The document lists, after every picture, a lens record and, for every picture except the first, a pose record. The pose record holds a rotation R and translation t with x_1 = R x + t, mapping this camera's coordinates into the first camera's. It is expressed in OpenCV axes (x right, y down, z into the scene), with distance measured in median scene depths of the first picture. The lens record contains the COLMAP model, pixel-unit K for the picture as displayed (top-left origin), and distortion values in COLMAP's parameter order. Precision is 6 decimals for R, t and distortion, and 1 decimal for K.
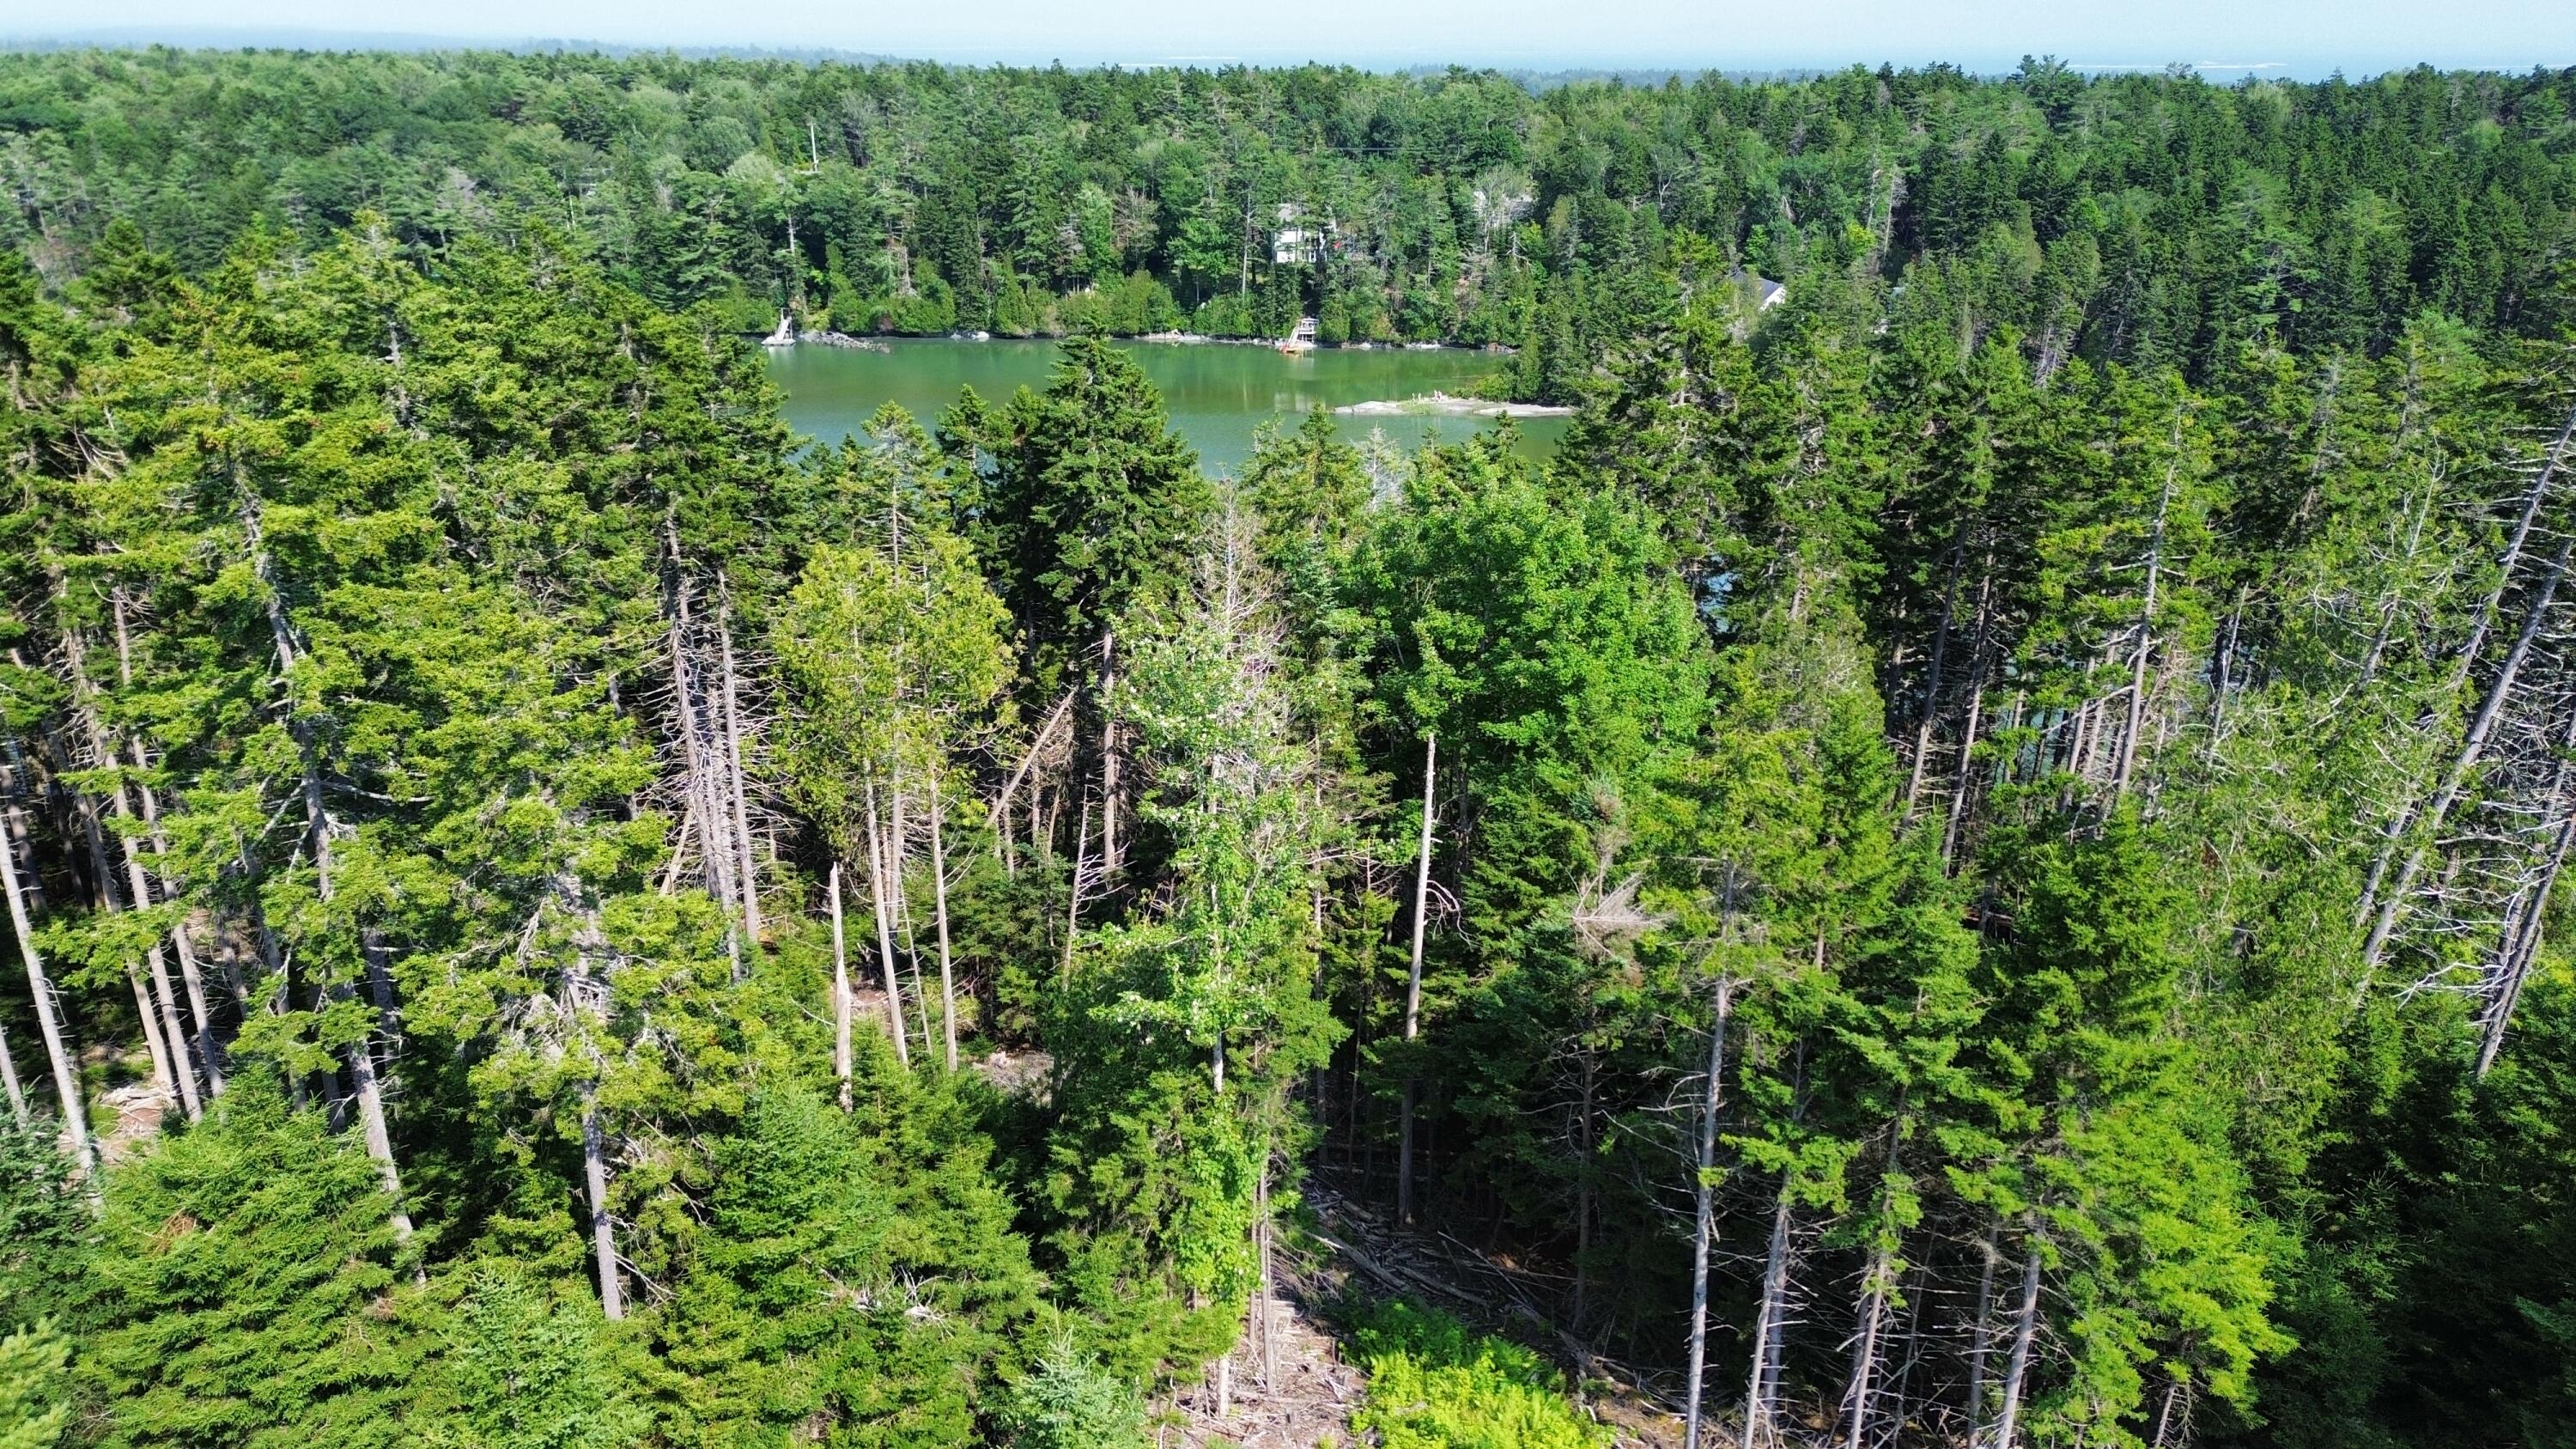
lens RADIAL K [[1821.5, 0, 1297.7], [0, 1821.5, 717.0], [0, 0, 1]] dist [0.067021, -0.070001]
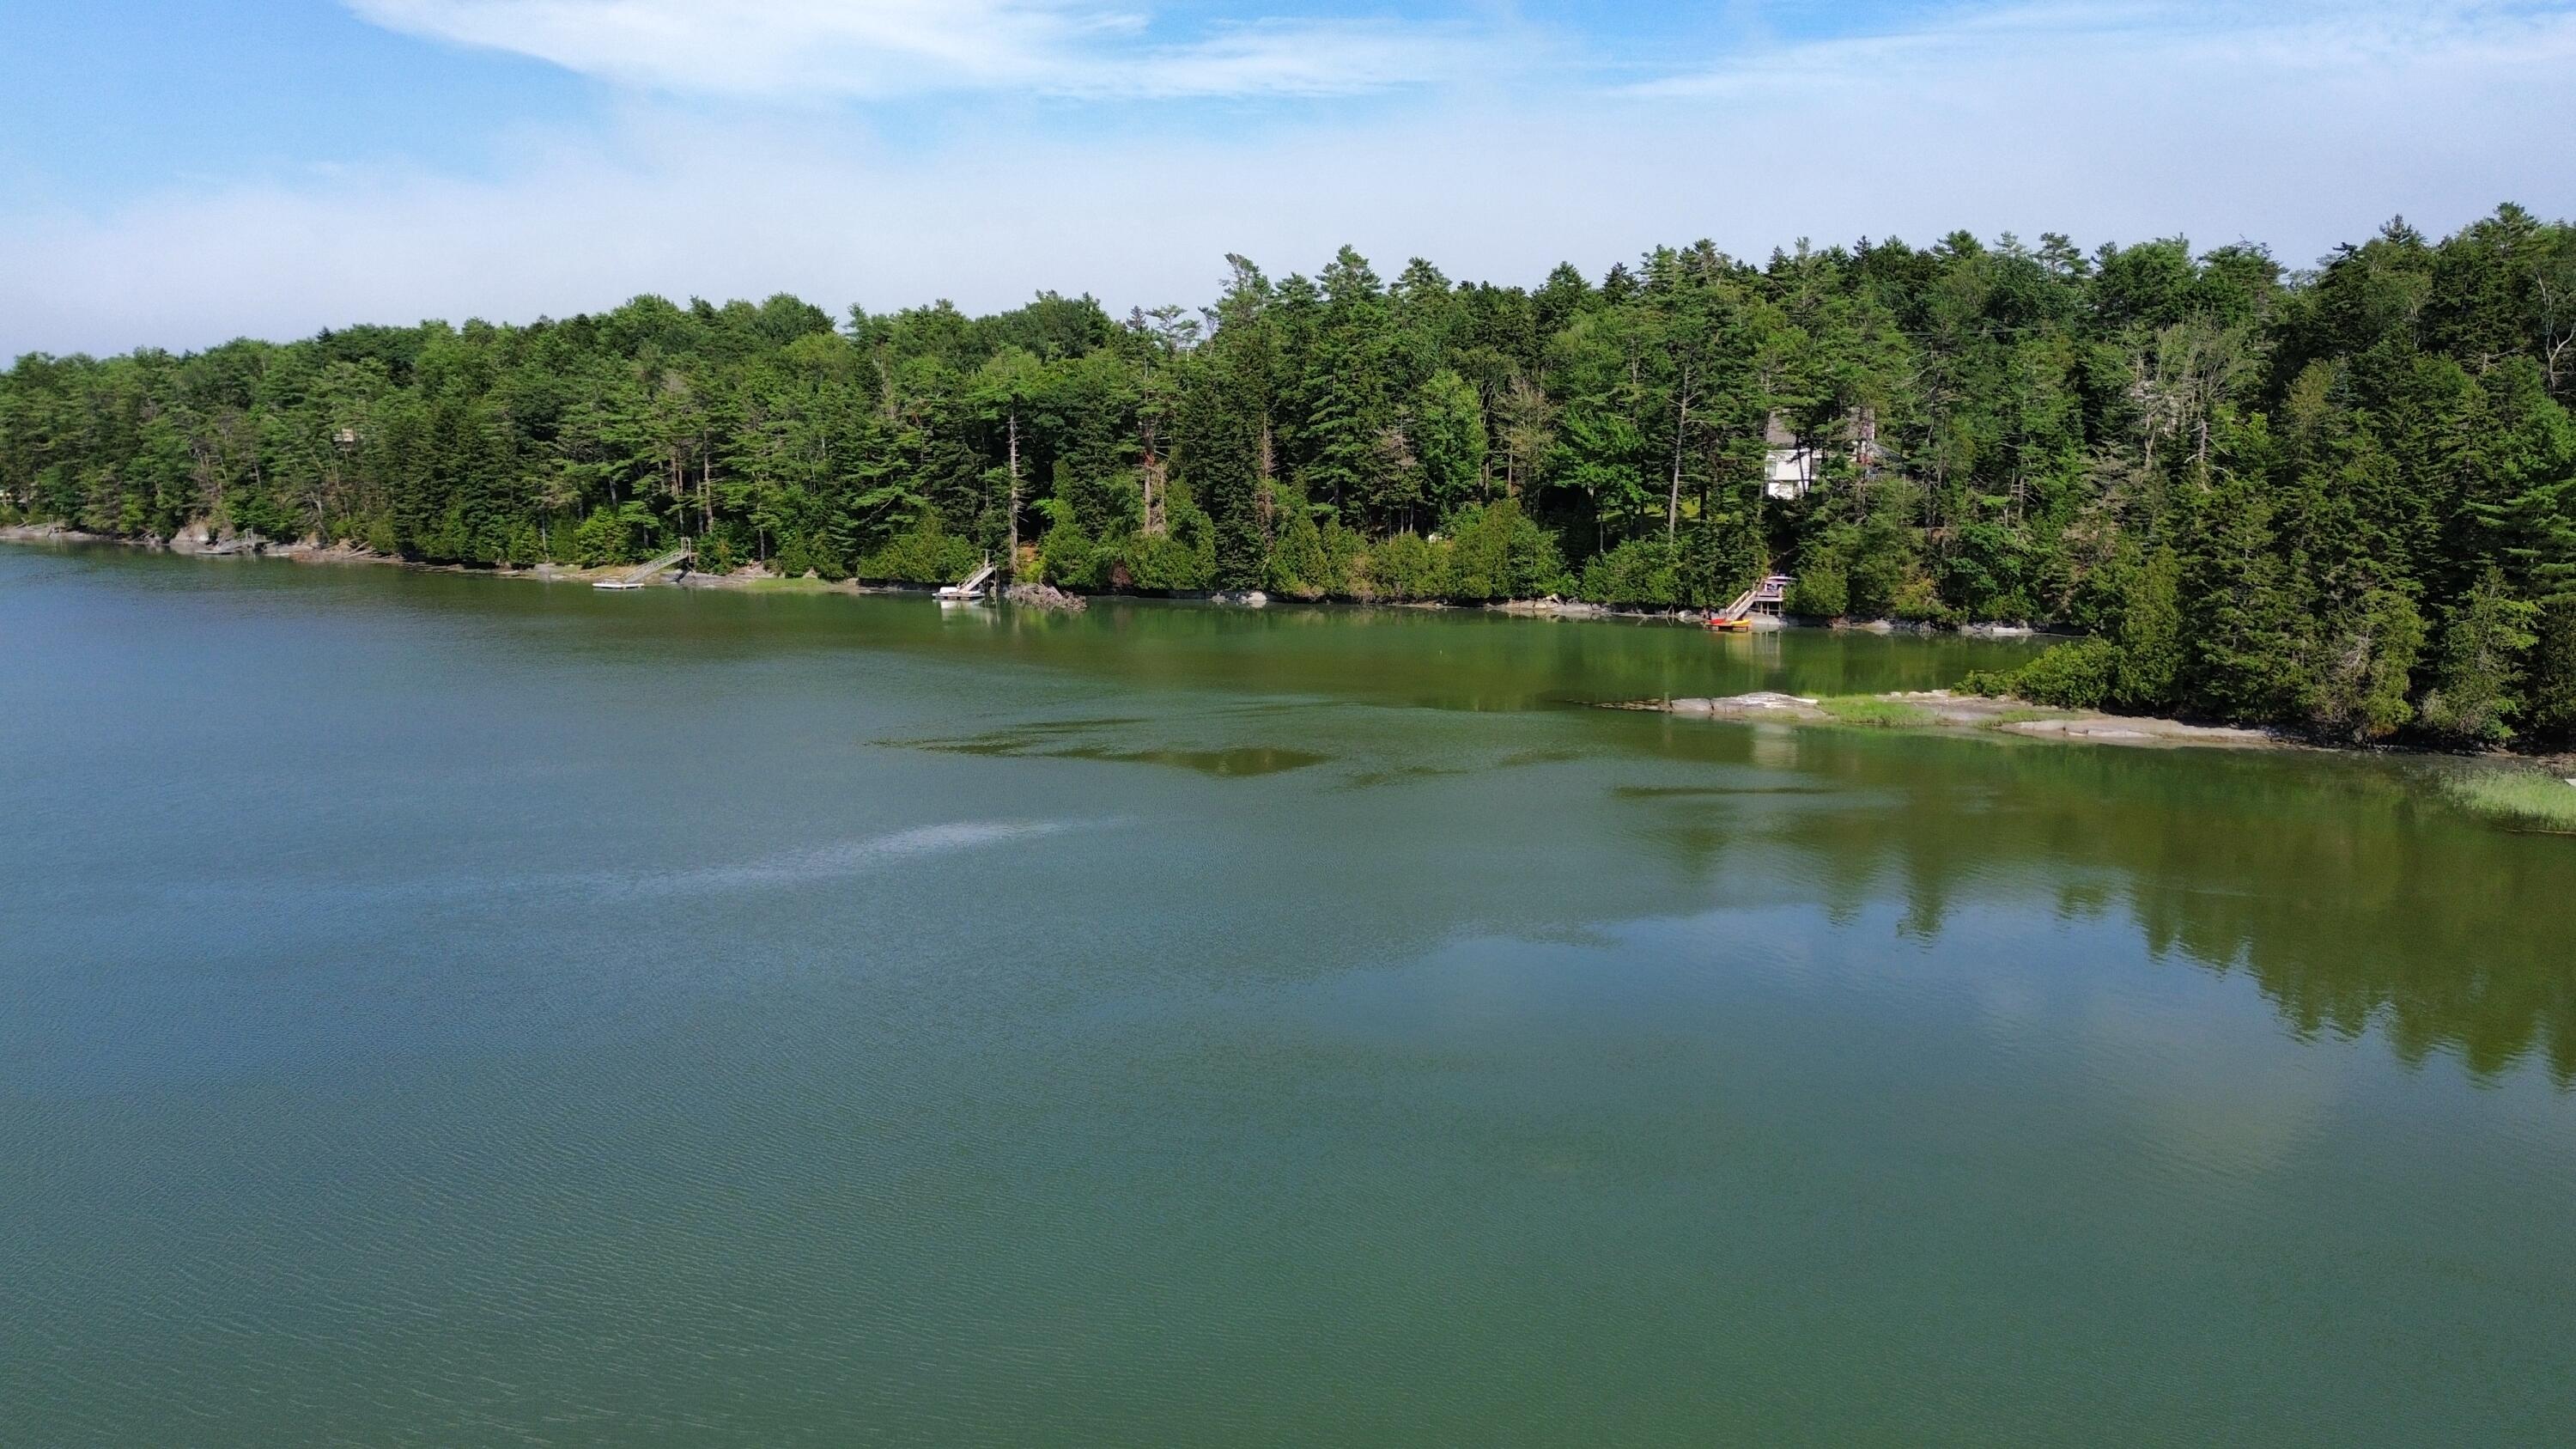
lens RADIAL K [[1821.5, 0, 1273.3], [0, 1821.5, 730.4], [0, 0, 1]] dist [0.067021, -0.070001]
pose [[0.911687, 0.056412, -0.406994, 0.096019], [-0.135483, 0.976406, -0.168154, -0.059624], [0.387905, 0.208445, 0.897820, 0.458354]]
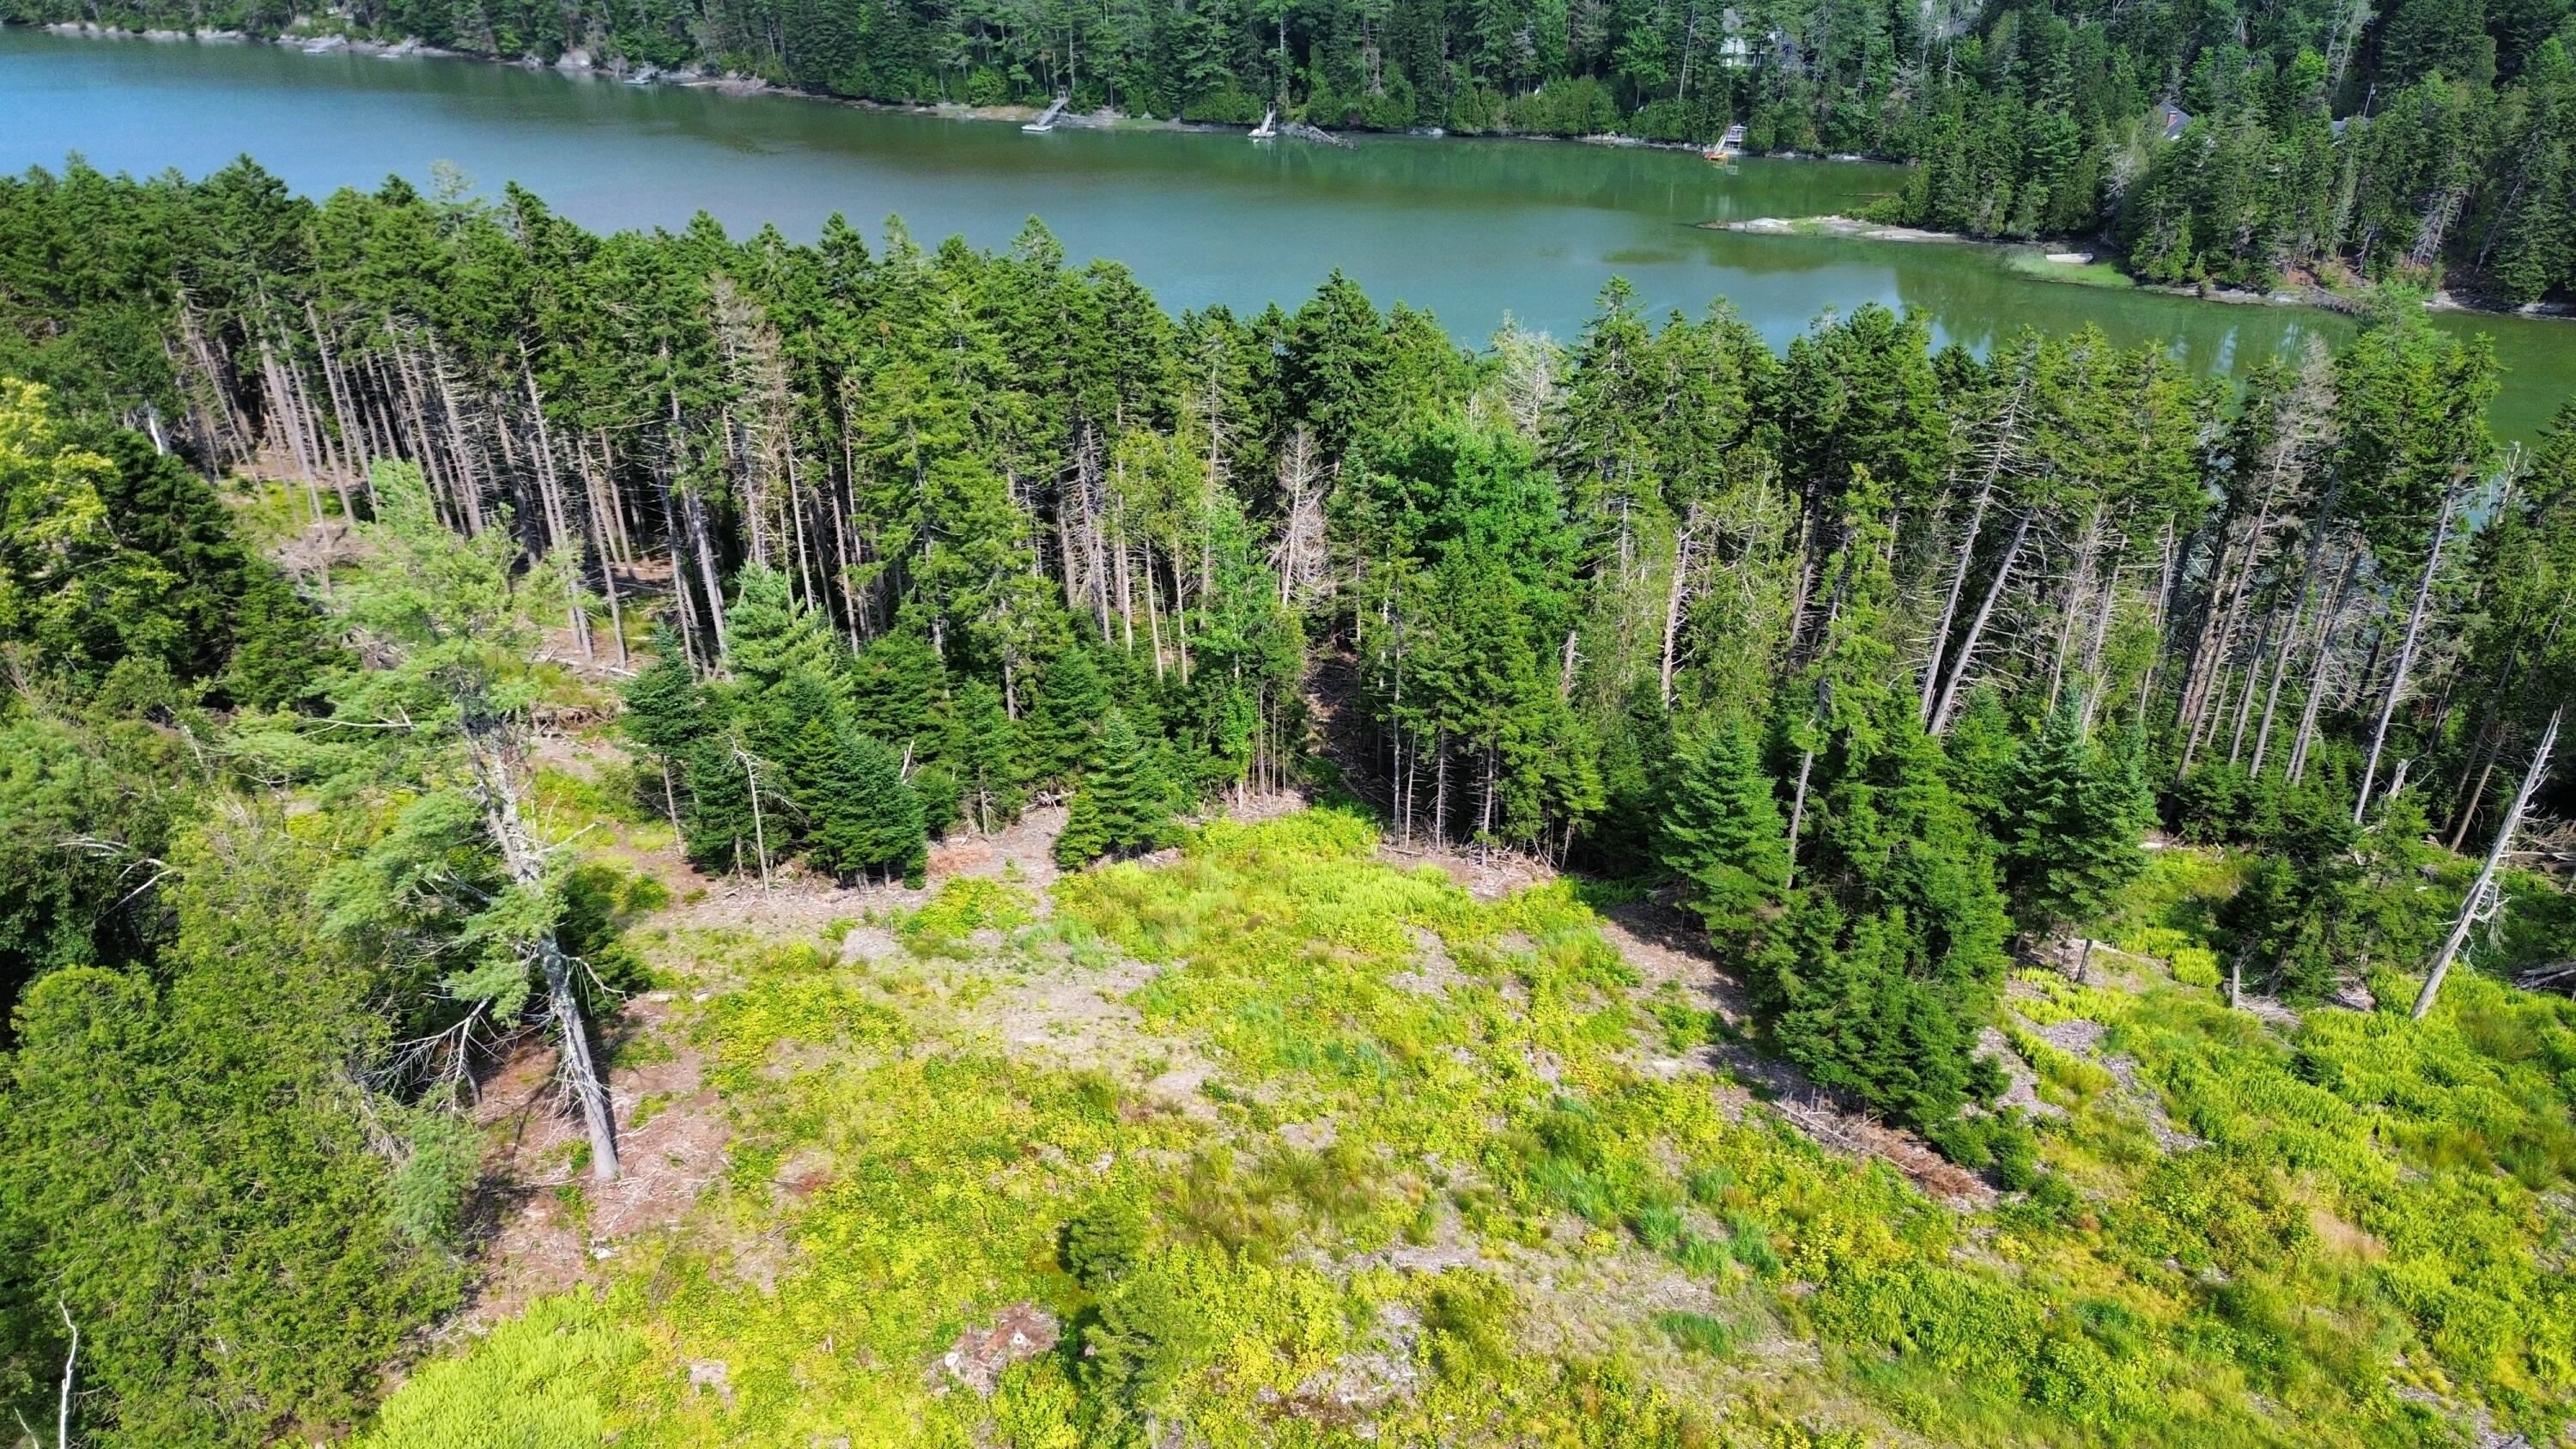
lens RADIAL K [[1821.5, 0, 1297.2], [0, 1821.5, 712.4], [0, 0, 1]] dist [0.067021, -0.070001]
pose [[0.961760, 0.116925, -0.247681, 0.065037], [-0.083494, 0.986417, 0.141455, -0.011012], [0.260857, -0.115366, 0.958459, -0.137533]]
